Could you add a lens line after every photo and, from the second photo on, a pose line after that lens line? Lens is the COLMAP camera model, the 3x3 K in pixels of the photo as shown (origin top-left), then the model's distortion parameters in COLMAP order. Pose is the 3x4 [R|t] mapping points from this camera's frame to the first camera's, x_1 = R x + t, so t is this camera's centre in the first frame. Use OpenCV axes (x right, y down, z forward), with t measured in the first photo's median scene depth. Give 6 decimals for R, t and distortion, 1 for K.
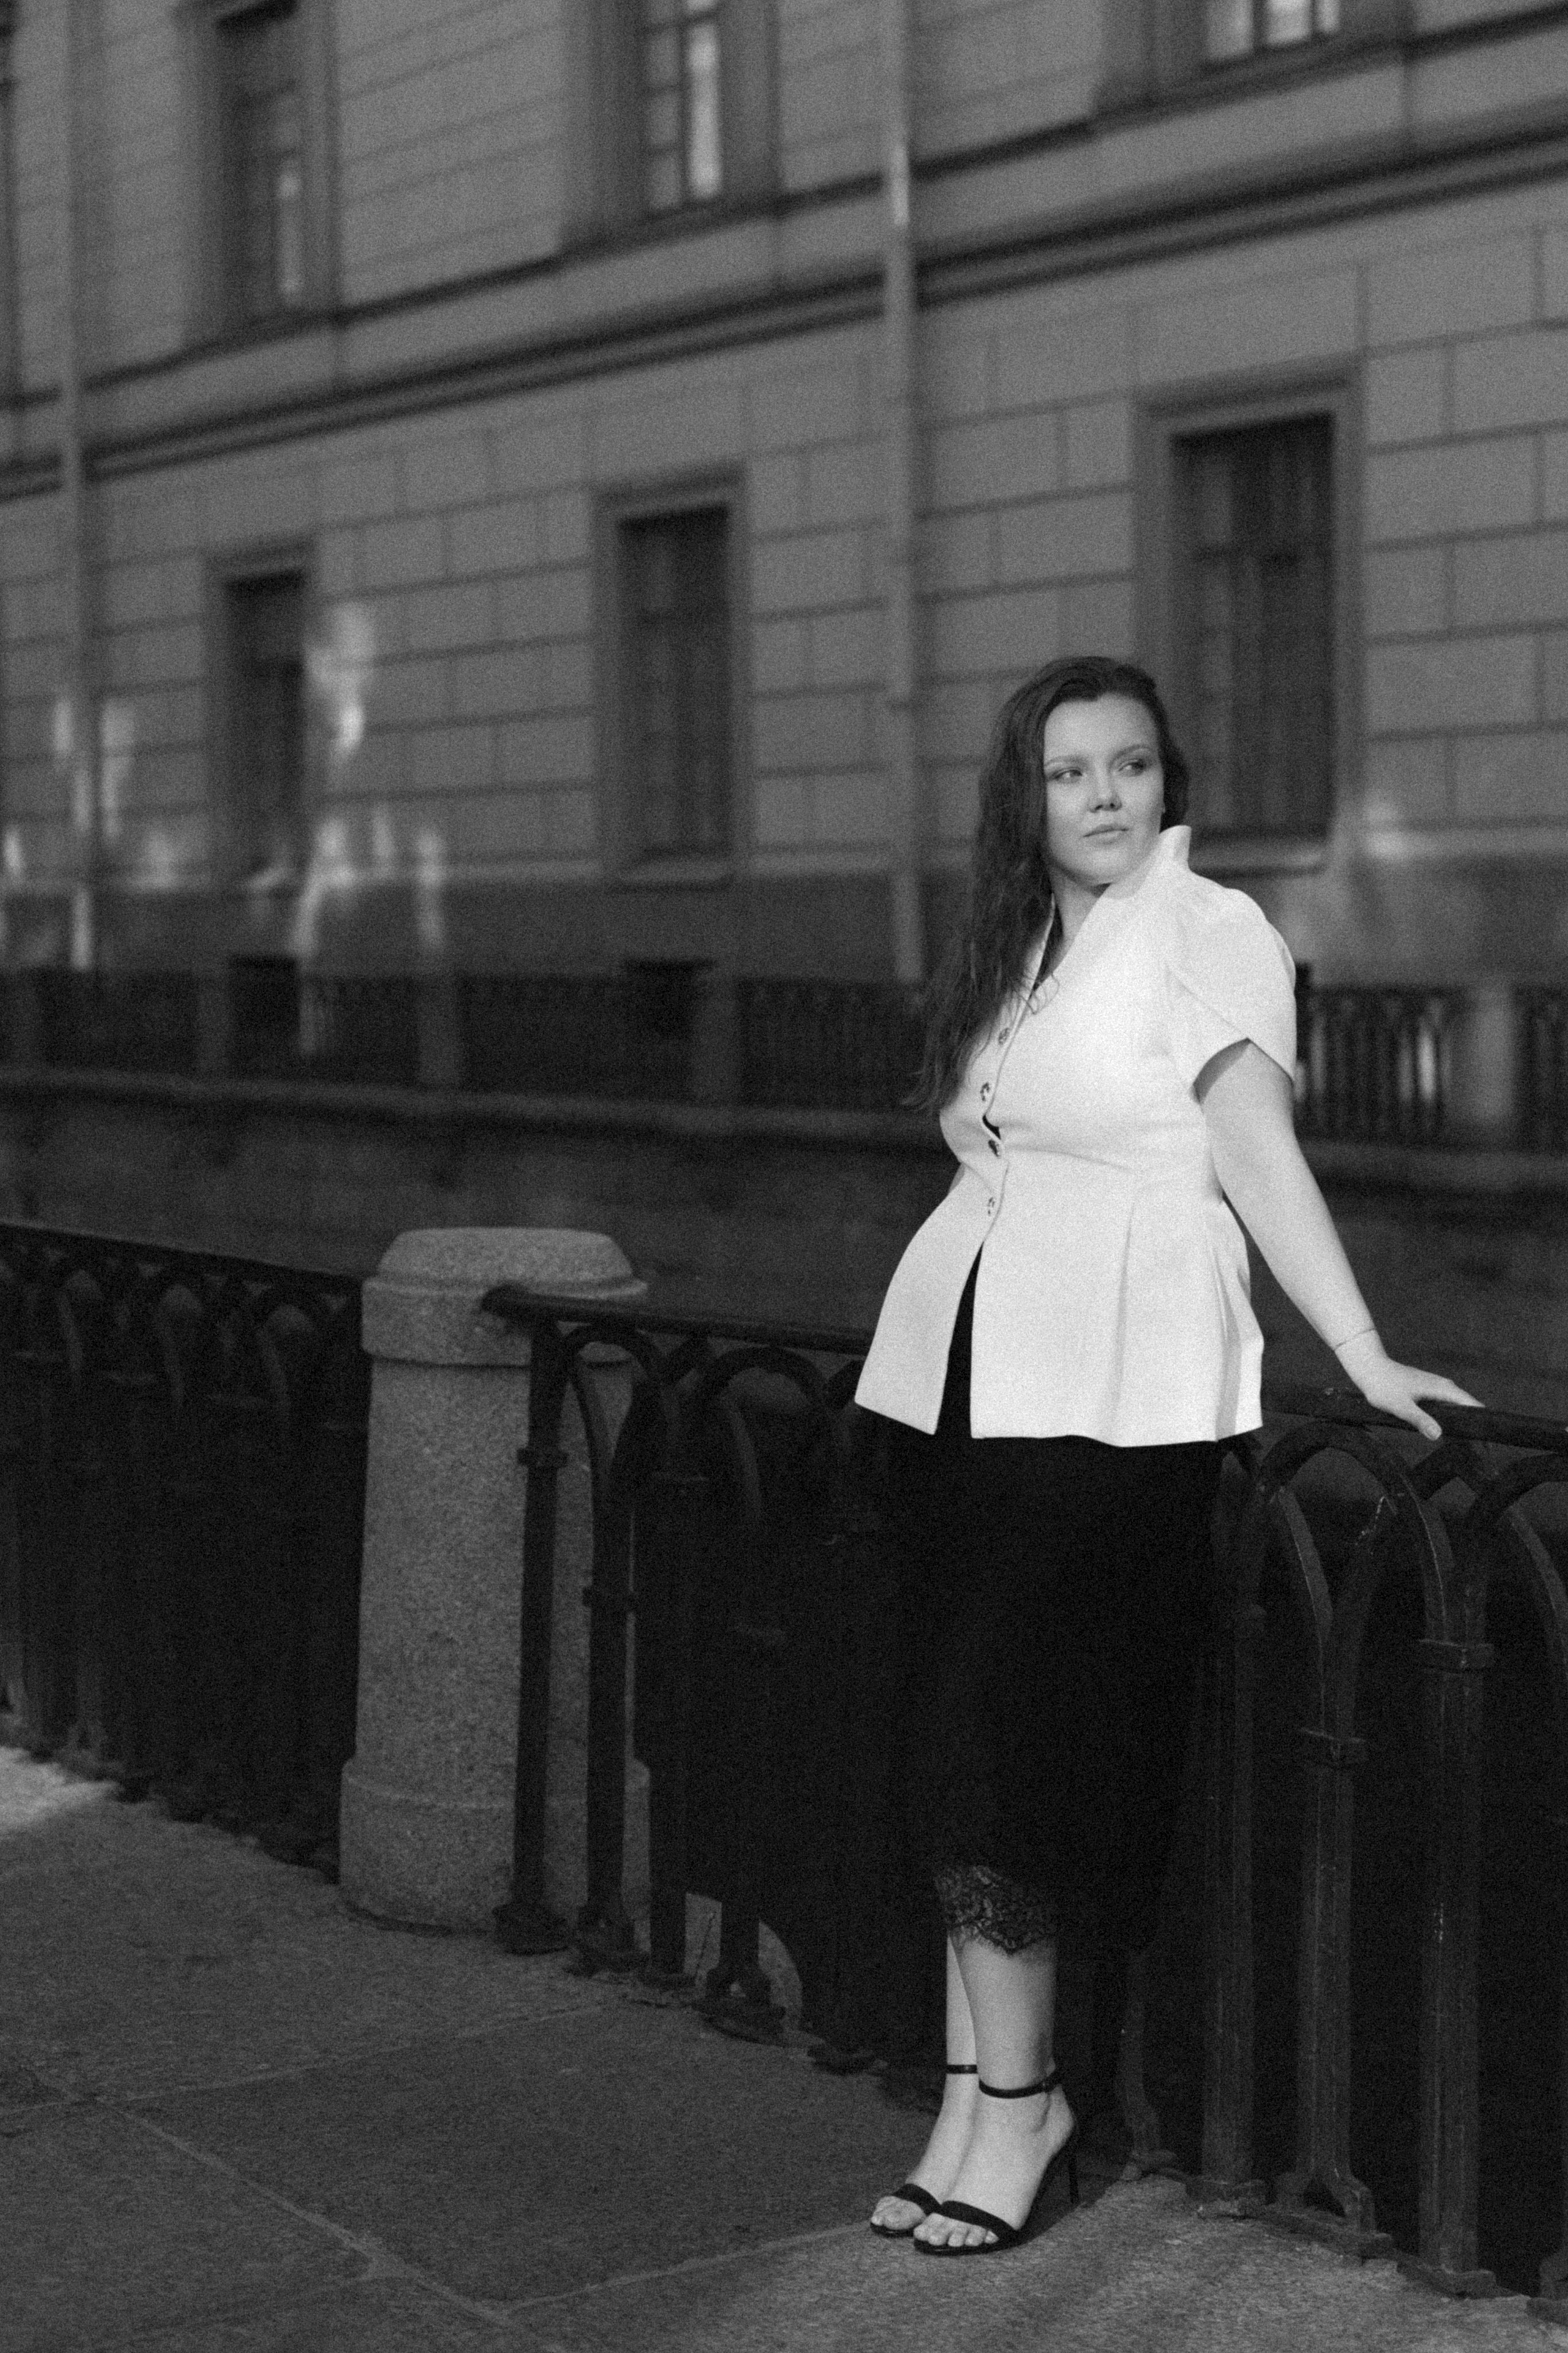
lens RADIAL K [[3570.7, 0, 783.7], [0, 3570.7, 1176.0], [0, 0, 1]] dist [0.021997, 0.000000]
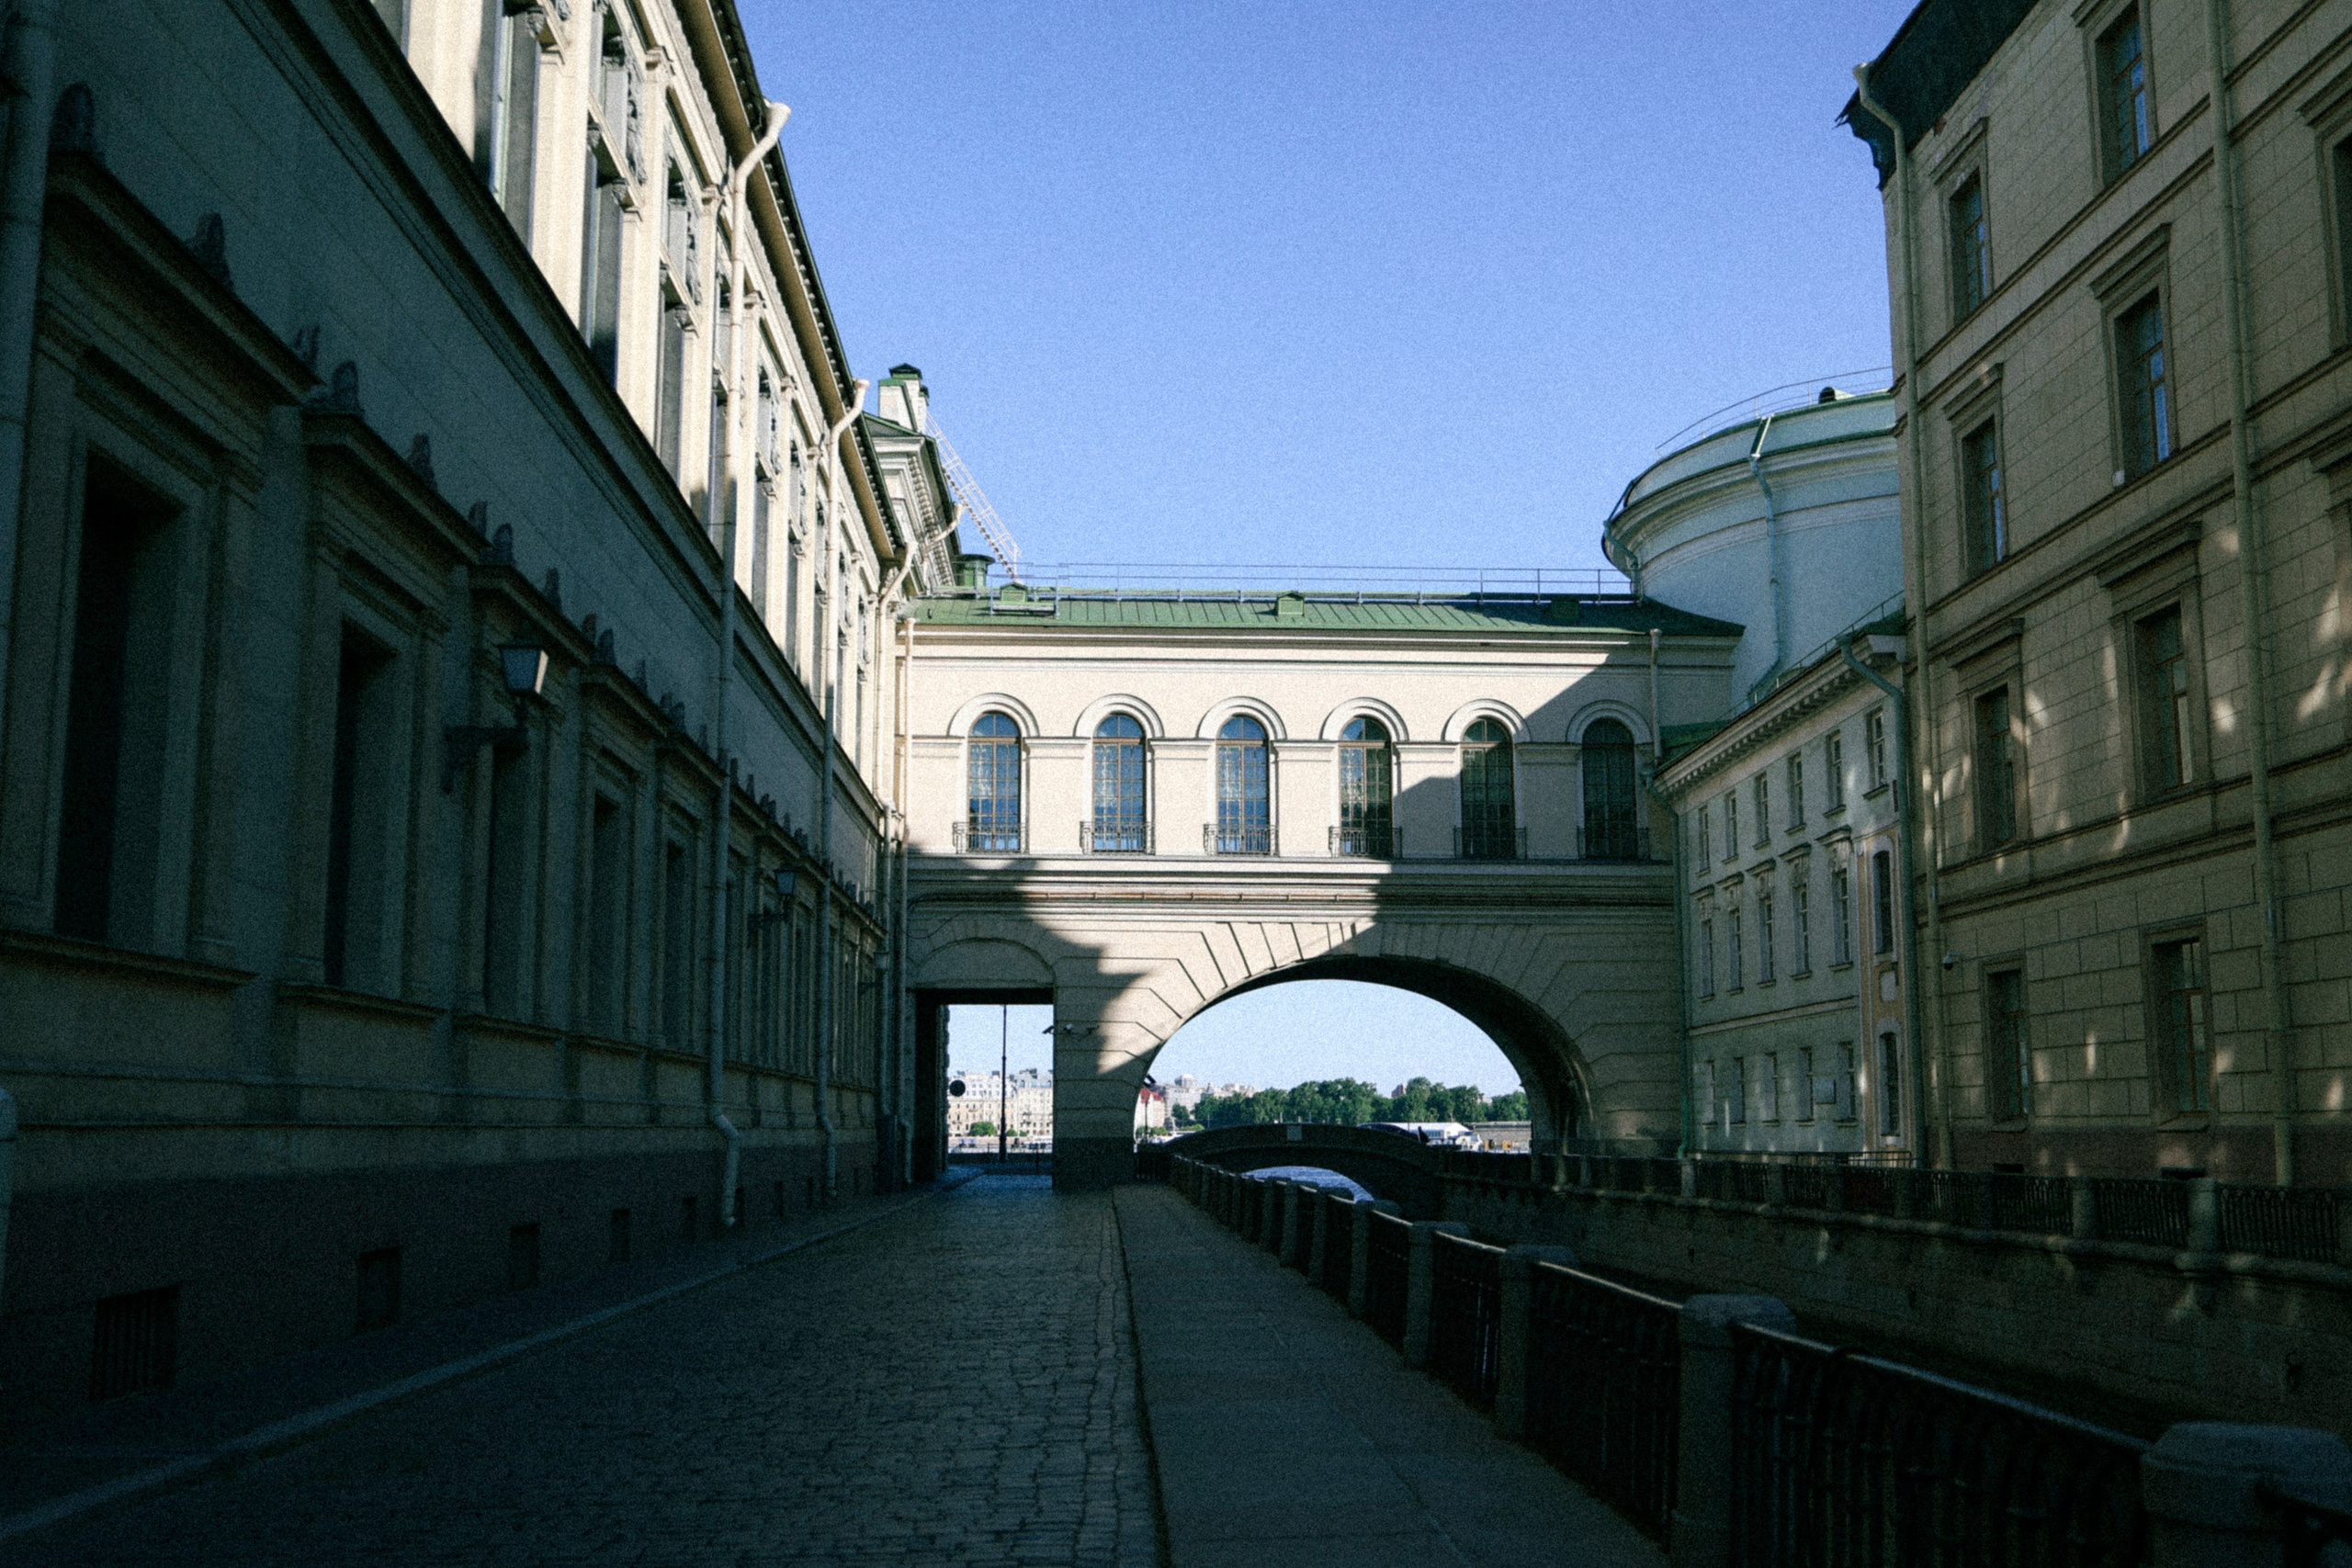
lens RADIAL K [[2295.0, 0, 1170.5], [0, 2295.0, 773.0], [0, 0, 1]] dist [0.049093, 0.000000]
pose [[0.806429, -0.081872, -0.585635, 0.284091], [-0.053430, 0.976230, -0.210050, 0.022325], [0.588912, 0.200681, 0.782886, -0.351930]]
